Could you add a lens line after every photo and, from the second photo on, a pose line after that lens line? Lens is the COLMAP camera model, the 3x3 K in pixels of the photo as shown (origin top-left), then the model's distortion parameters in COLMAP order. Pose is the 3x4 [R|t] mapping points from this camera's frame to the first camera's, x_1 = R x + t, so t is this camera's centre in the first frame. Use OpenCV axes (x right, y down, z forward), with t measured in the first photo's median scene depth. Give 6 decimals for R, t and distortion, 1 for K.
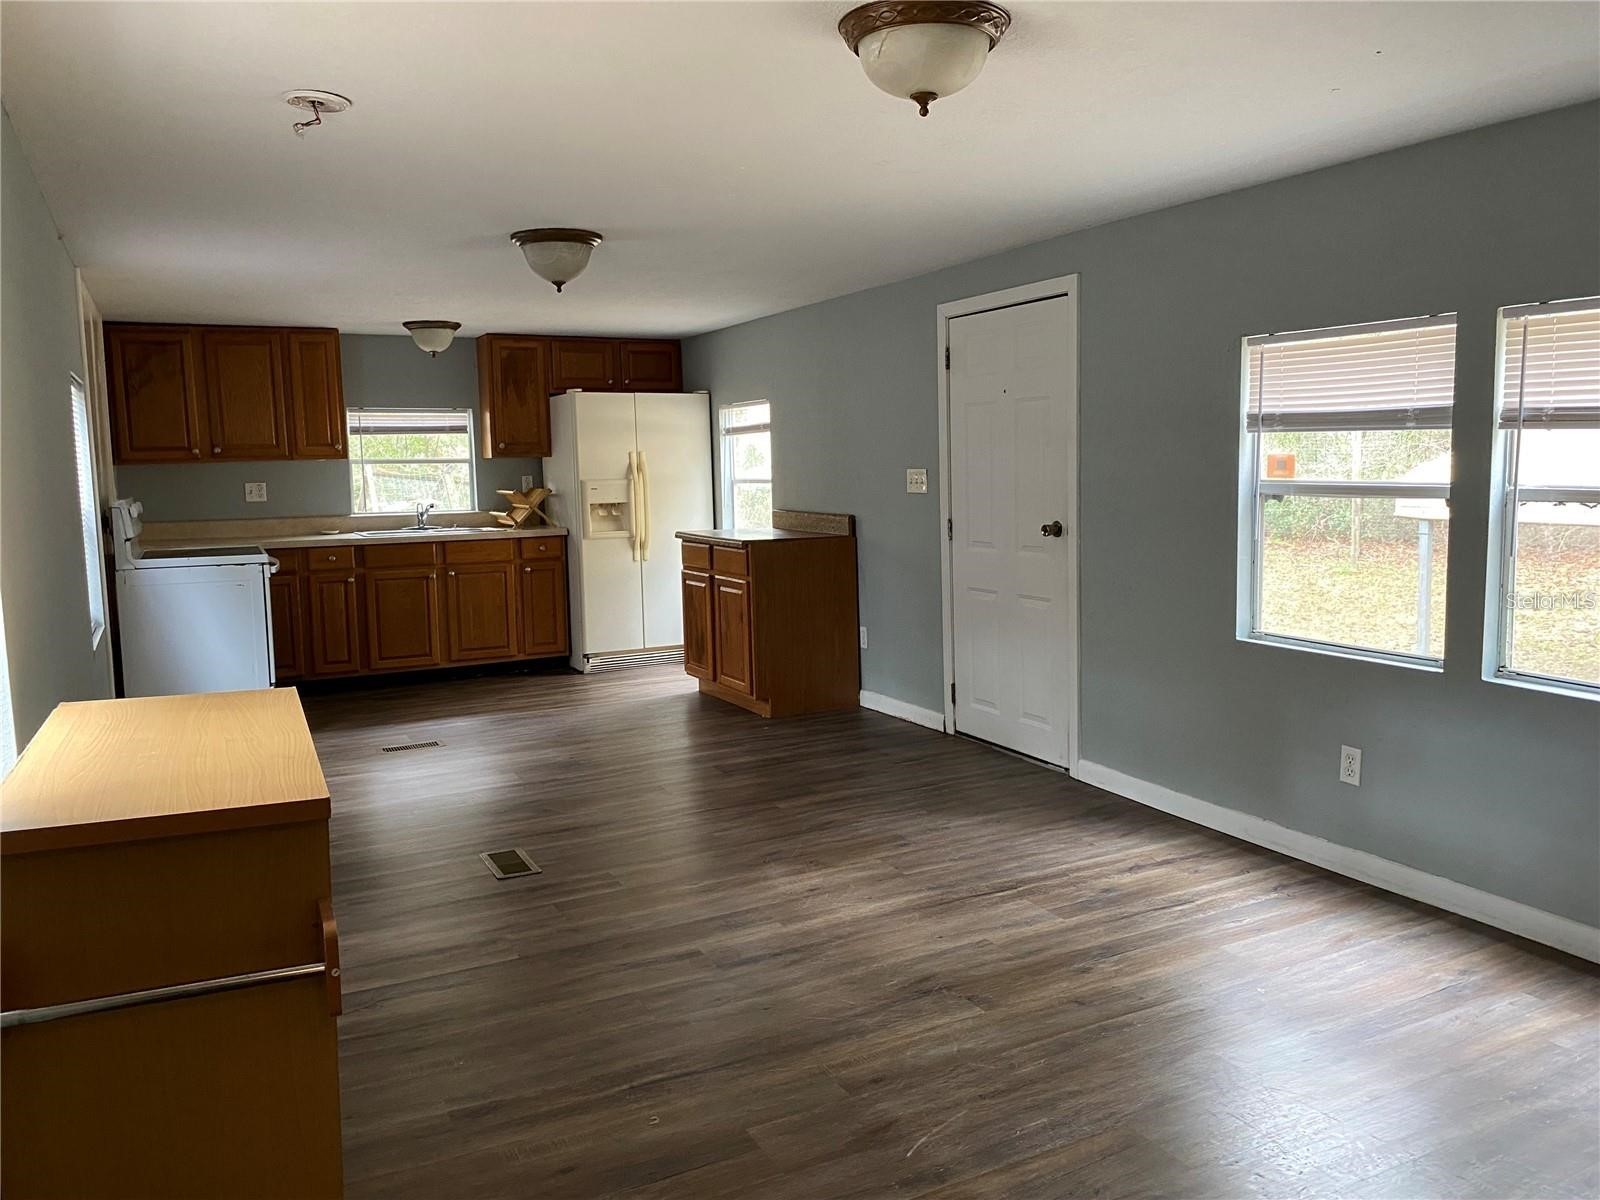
lens RADIAL K [[1199.9, 0, 803.3], [0, 1199.9, 594.9], [0, 0, 1]] dist [0.040249, -0.009581]
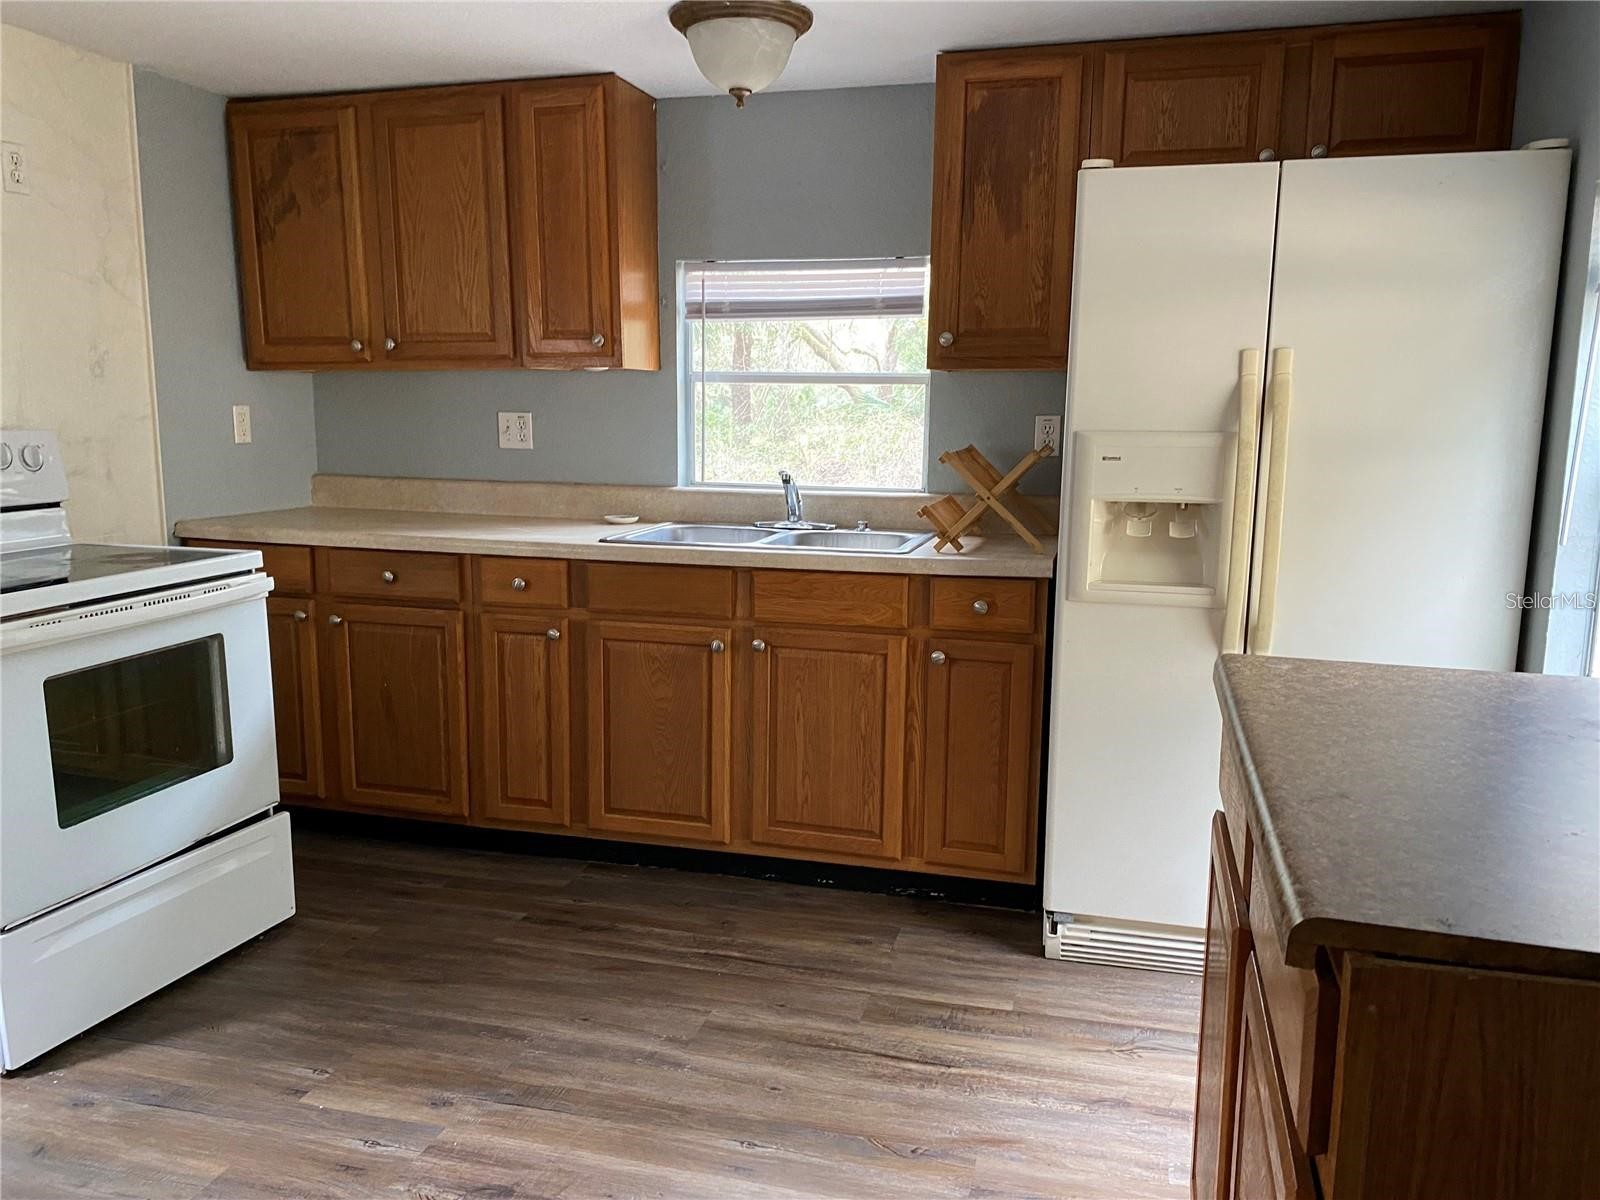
lens RADIAL K [[1199.9, 0, 803.3], [0, 1199.9, 611.4], [0, 0, 1]] dist [0.040249, -0.009581]
pose [[0.742172, 0.138500, -0.655743, -0.008317], [-0.096634, 0.990305, 0.099791, -0.070771], [0.663207, -0.010695, 0.748360, 0.682919]]
